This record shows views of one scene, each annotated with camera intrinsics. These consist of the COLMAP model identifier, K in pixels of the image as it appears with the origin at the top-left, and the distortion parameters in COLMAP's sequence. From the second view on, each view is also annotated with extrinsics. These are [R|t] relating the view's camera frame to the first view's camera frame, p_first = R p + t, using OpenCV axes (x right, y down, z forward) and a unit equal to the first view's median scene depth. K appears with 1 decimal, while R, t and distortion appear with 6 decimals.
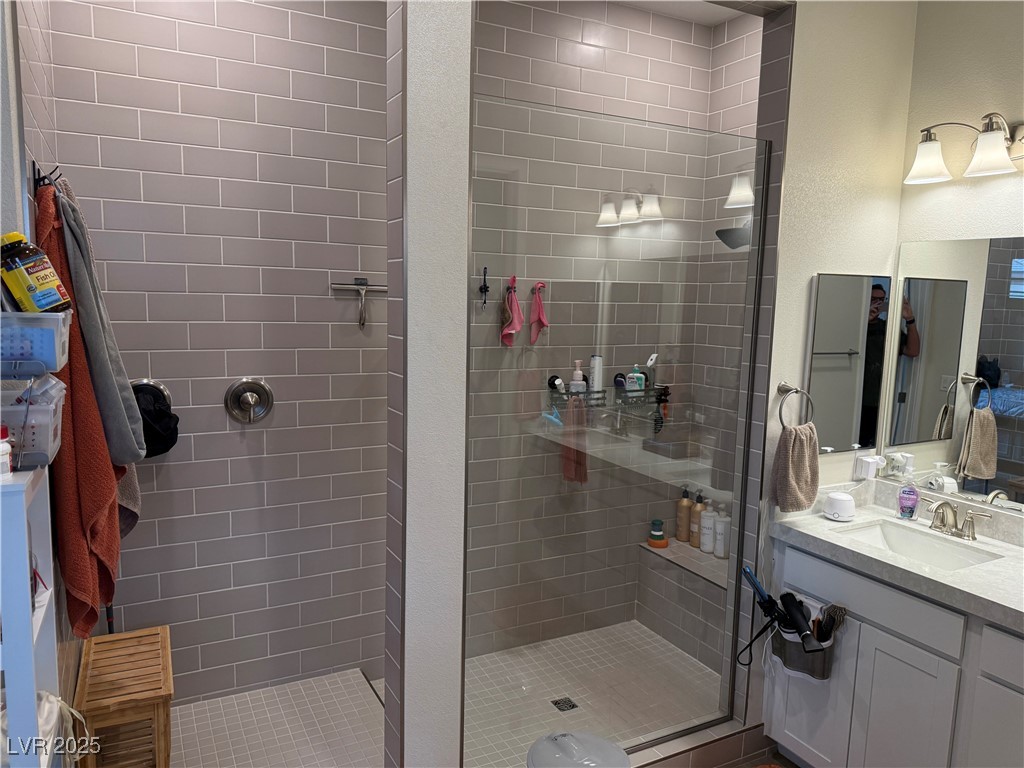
lens RADIAL K [[735.1, 0, 512.0], [0, 735.1, 384.0], [0, 0, 1]] dist [0.067800, -0.066516]
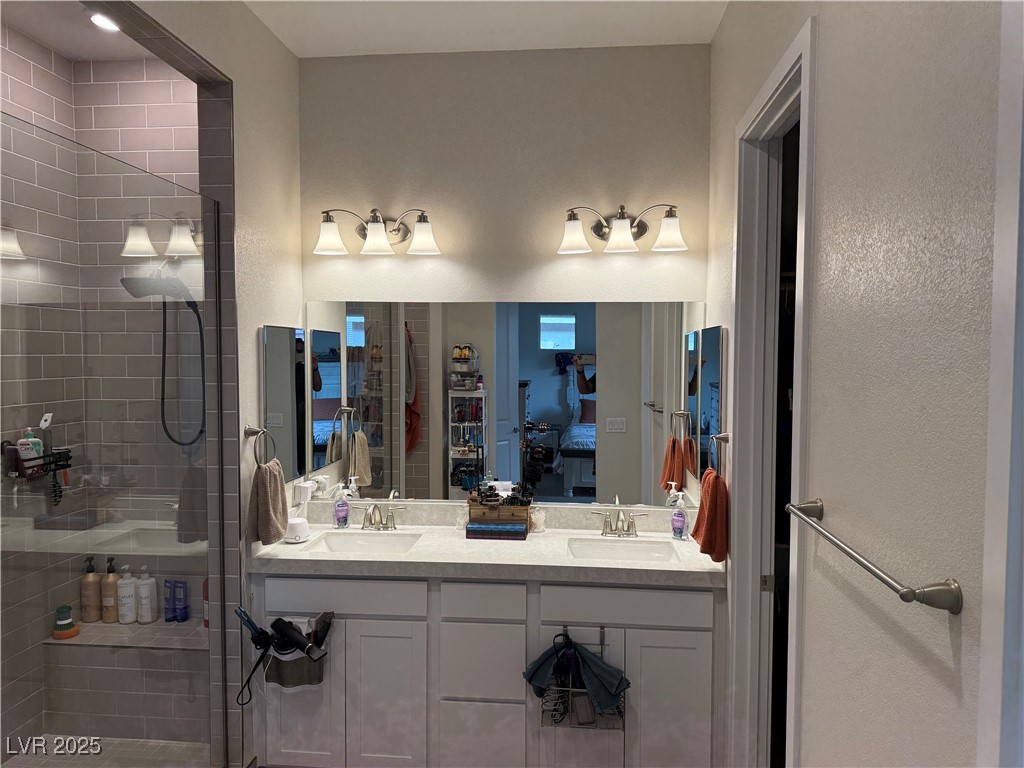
lens RADIAL K [[735.1, 0, 512.0], [0, 735.1, 384.0], [0, 0, 1]] dist [0.067800, -0.066516]
pose [[0.545653, -0.054621, 0.836229, -0.311425], [0.110655, 0.993832, -0.007289, -0.011606], [-0.830673, 0.096510, 0.548332, 0.088690]]
